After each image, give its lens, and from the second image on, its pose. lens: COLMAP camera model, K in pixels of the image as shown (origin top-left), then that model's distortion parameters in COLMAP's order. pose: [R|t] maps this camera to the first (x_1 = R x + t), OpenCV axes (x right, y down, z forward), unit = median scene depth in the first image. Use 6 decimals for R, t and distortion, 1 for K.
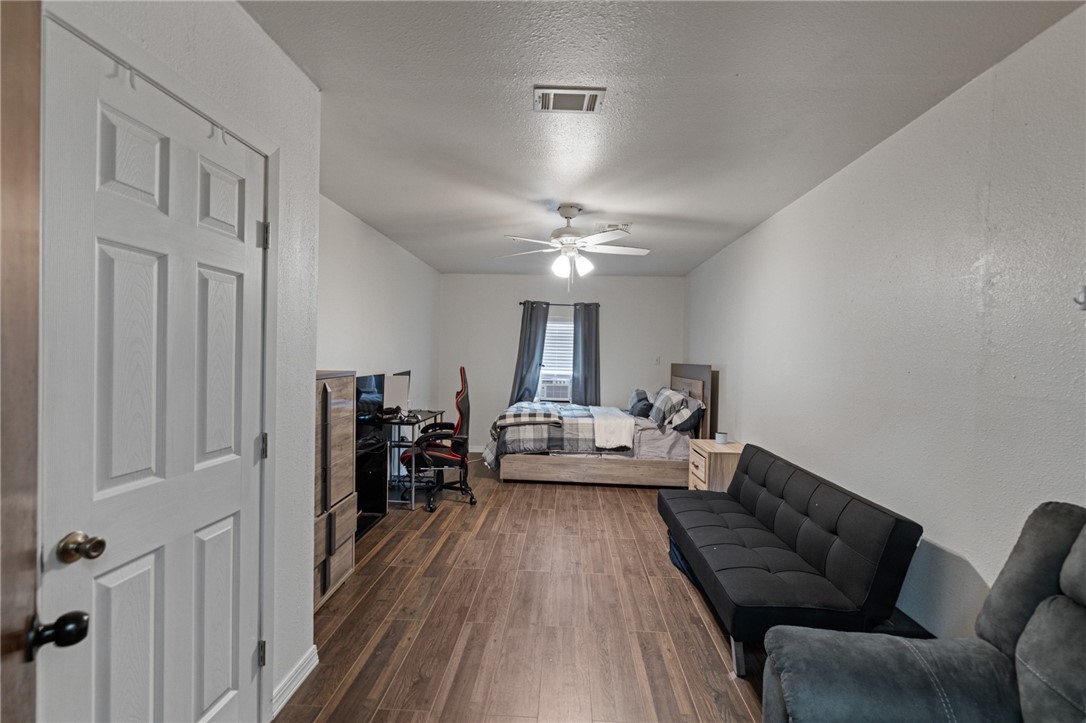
lens RADIAL K [[486.6, 0, 546.4], [0, 486.6, 361.1], [0, 0, 1]] dist [0.003270, 0.000216]
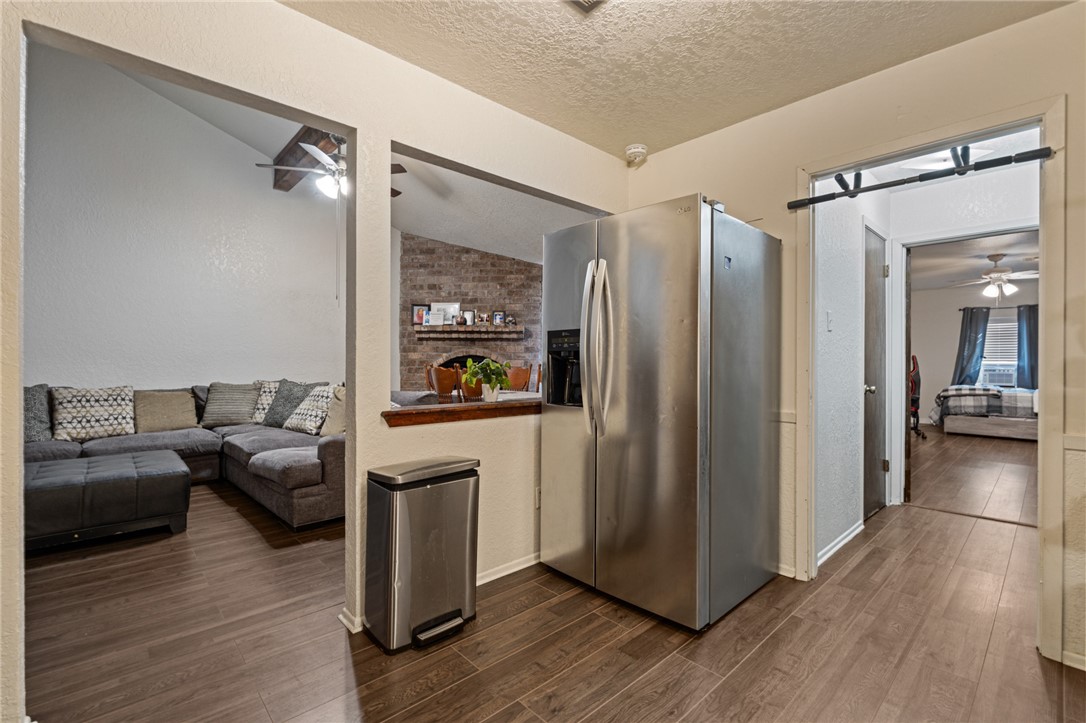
lens RADIAL K [[486.6, 0, 546.9], [0, 486.6, 363.8], [0, 0, 1]] dist [0.003270, 0.000216]
pose [[0.723550, -0.019373, -0.690000, 0.058229], [0.008709, 0.999783, -0.018939, 0.051807], [0.690217, 0.007695, 0.723561, -0.913117]]
